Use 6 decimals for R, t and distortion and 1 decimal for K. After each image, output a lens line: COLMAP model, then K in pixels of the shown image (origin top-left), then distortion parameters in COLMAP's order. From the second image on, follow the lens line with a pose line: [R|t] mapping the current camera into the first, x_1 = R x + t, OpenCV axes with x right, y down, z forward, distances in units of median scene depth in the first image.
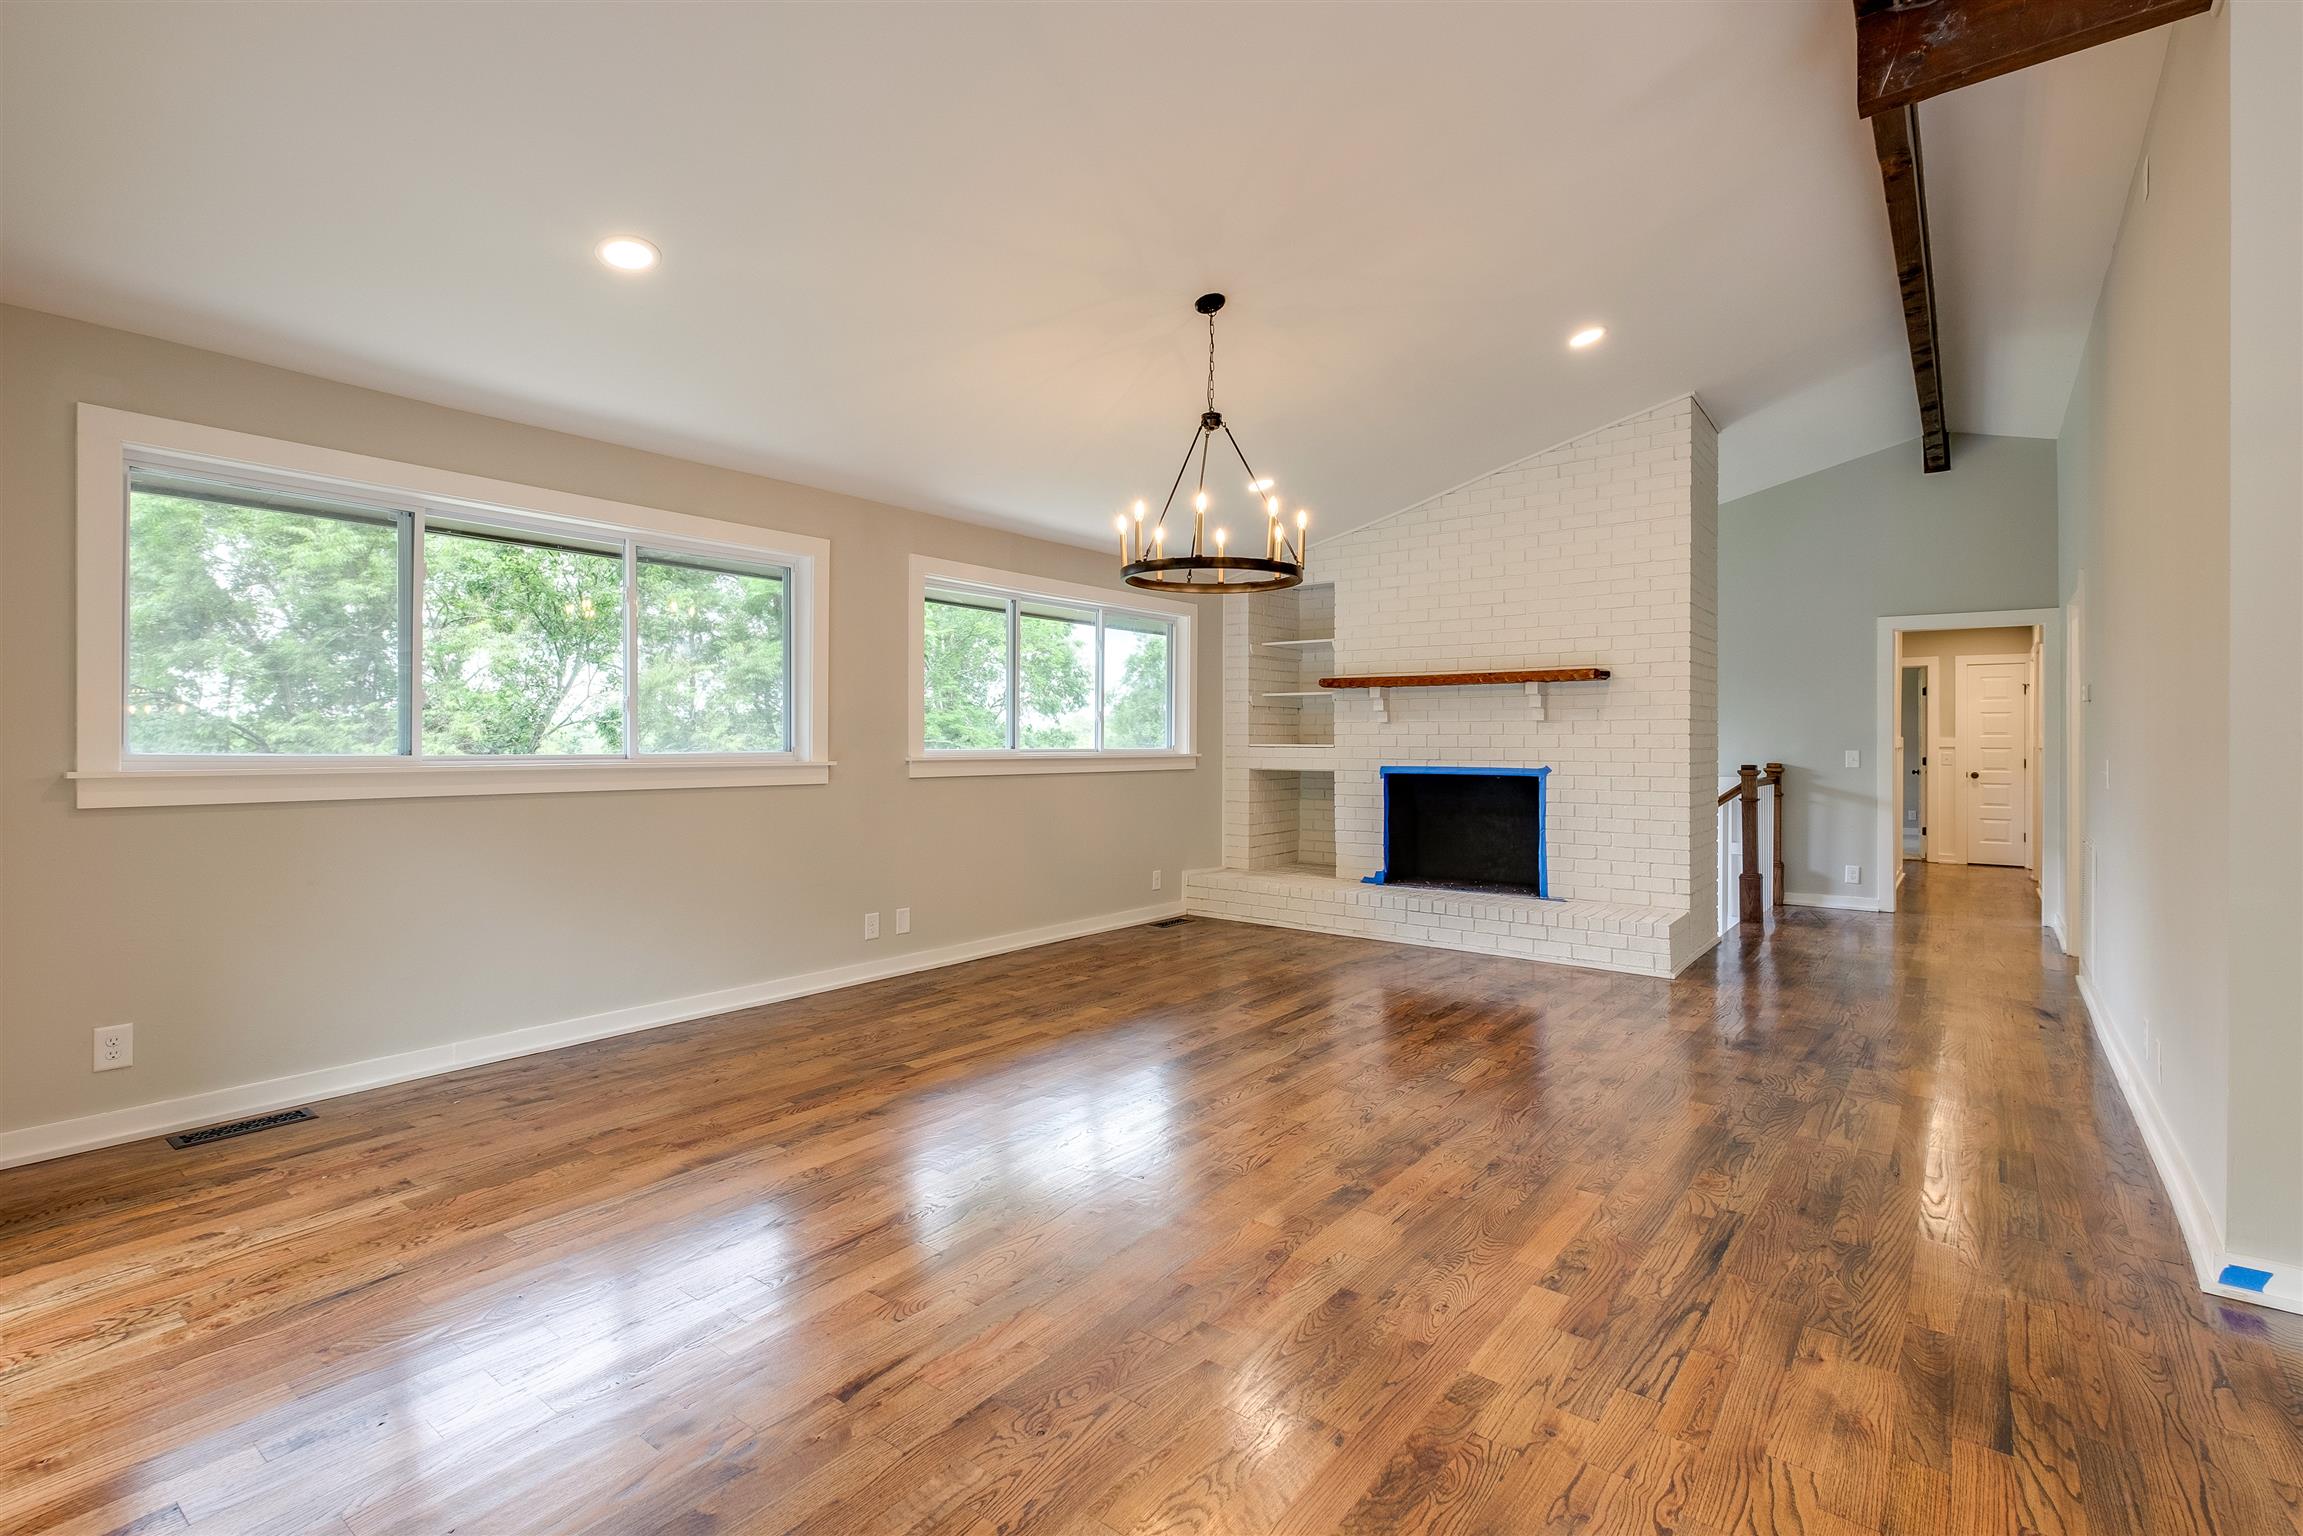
lens RADIAL K [[1046.1, 0, 1117.2], [0, 1046.1, 739.6], [0, 0, 1]] dist [-0.019737, 0.000256]
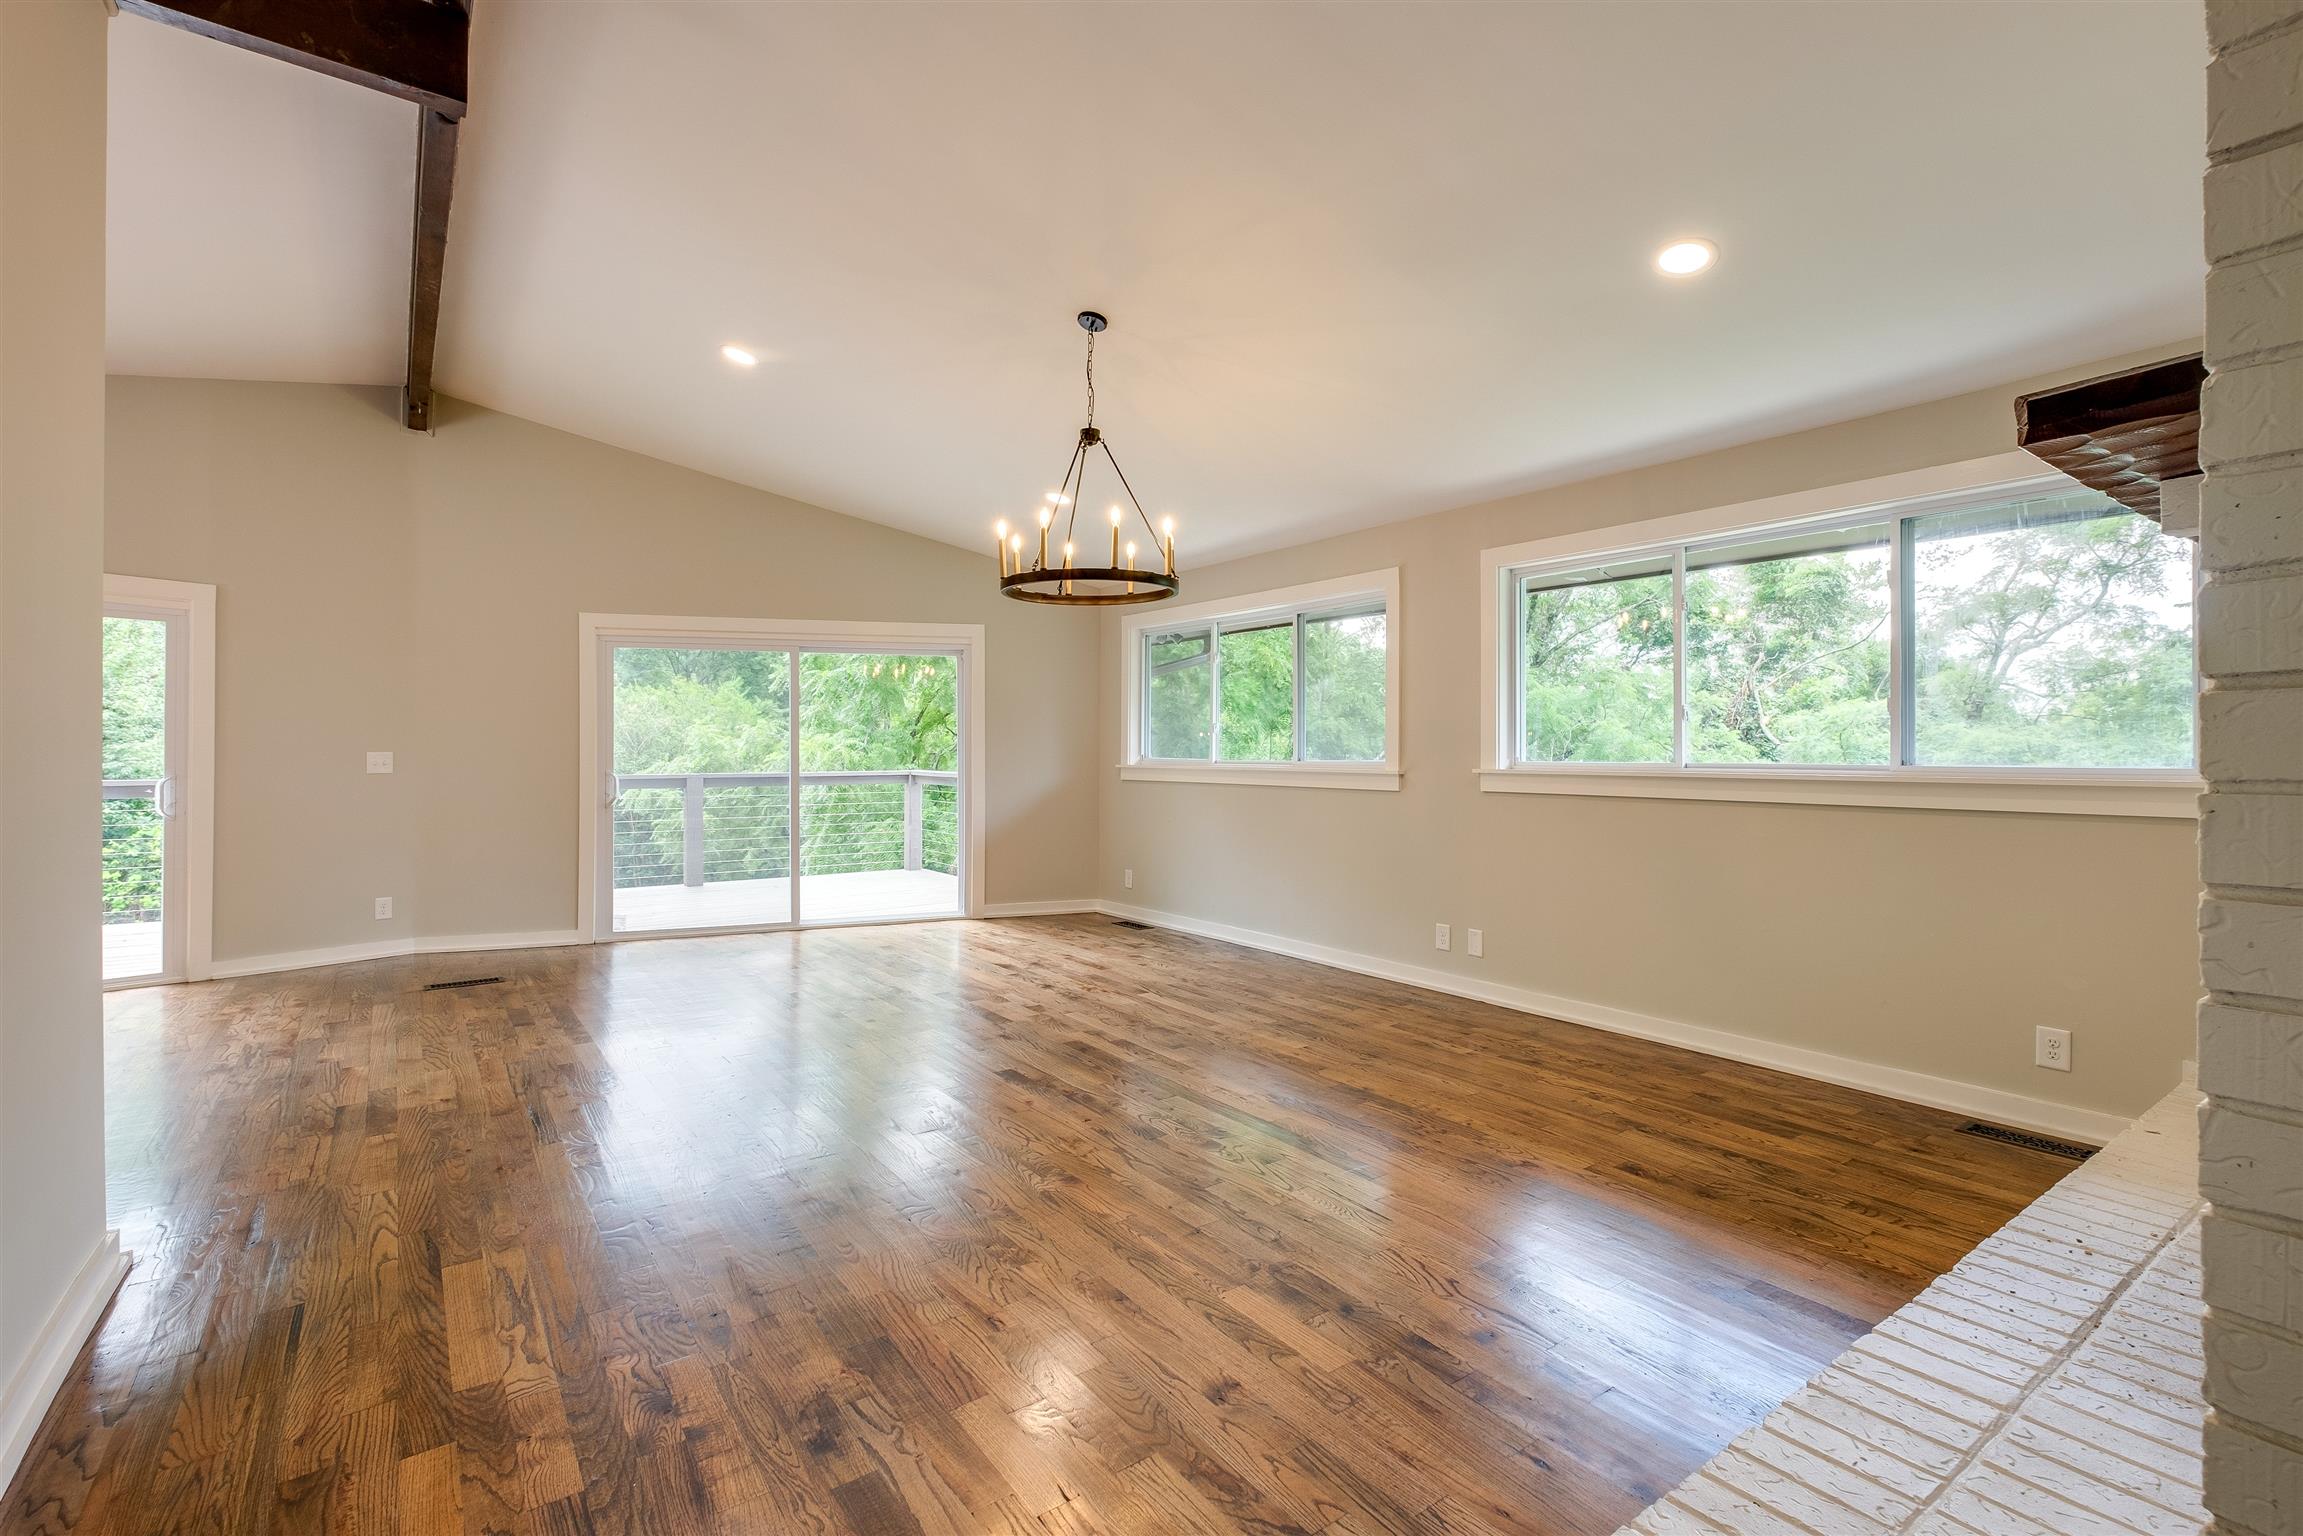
lens RADIAL K [[997.6, 0, 1149.4], [0, 997.6, 745.7], [0, 0, 1]] dist [0.012295, 0.000199]
pose [[-0.265152, -0.012337, -0.964128, 0.795584], [0.000129, 0.999918, -0.012831, 0.008652], [0.964207, -0.003526, -0.265128, 1.028904]]
